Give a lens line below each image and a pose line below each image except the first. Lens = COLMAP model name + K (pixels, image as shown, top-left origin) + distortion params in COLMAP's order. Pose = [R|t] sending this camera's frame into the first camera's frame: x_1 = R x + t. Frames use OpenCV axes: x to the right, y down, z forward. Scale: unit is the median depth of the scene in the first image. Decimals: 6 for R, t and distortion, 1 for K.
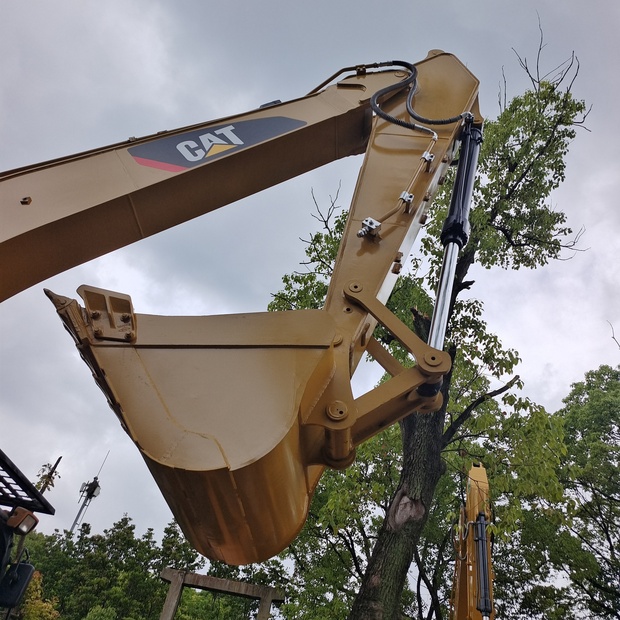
lens RADIAL K [[559.8, 0, 315.7], [0, 559.8, 310.1], [0, 0, 1]] dist [0.046140, 0.012346]
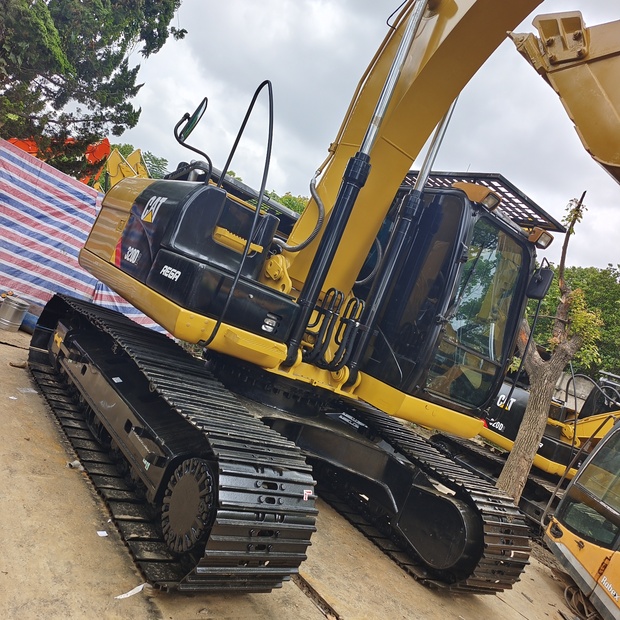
lens RADIAL K [[561.8, 0, 314.8], [0, 561.8, 310.5], [0, 0, 1]] dist [0.040820, -0.004694]
pose [[0.624891, 0.056943, -0.778632, 0.127997], [0.278443, 0.915493, 0.290416, 0.022710], [0.729370, -0.398284, 0.556228, -0.084228]]
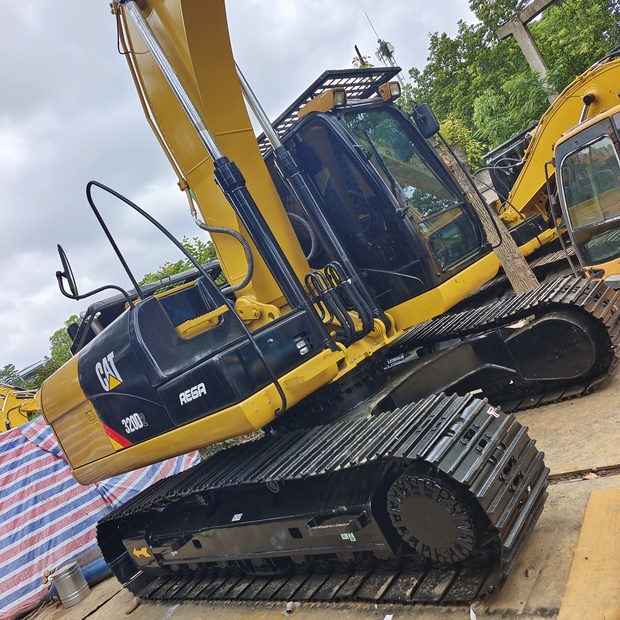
lens RADIAL K [[561.8, 0, 314.8], [0, 561.8, 310.5], [0, 0, 1]] dist [0.040820, -0.004694]
pose [[0.543558, -0.492408, -0.679764, -0.004437], [0.836175, 0.388274, 0.387369, -0.051431], [0.073191, -0.778959, 0.622788, -0.131866]]
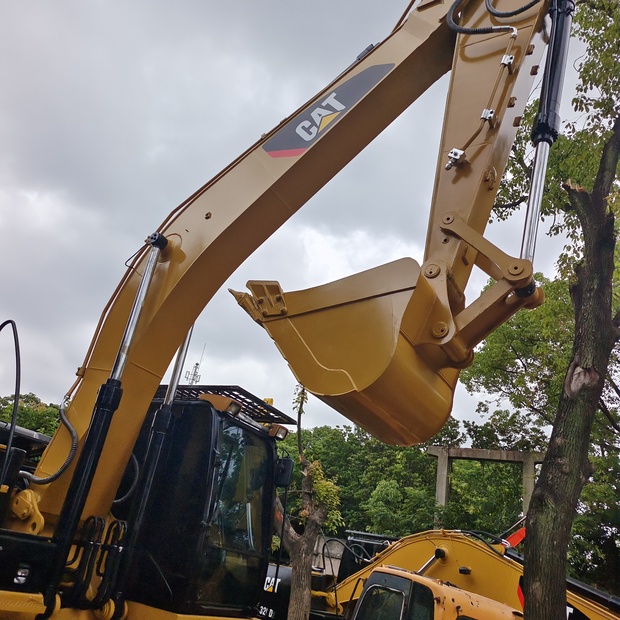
lens RADIAL K [[561.8, 0, 314.8], [0, 561.8, 310.5], [0, 0, 1]] dist [0.040820, -0.004694]
pose [[0.886158, -0.217365, -0.409239, 0.199746], [0.292429, 0.947409, 0.130009, -0.071570], [0.359457, -0.234882, 0.903118, -0.163518]]
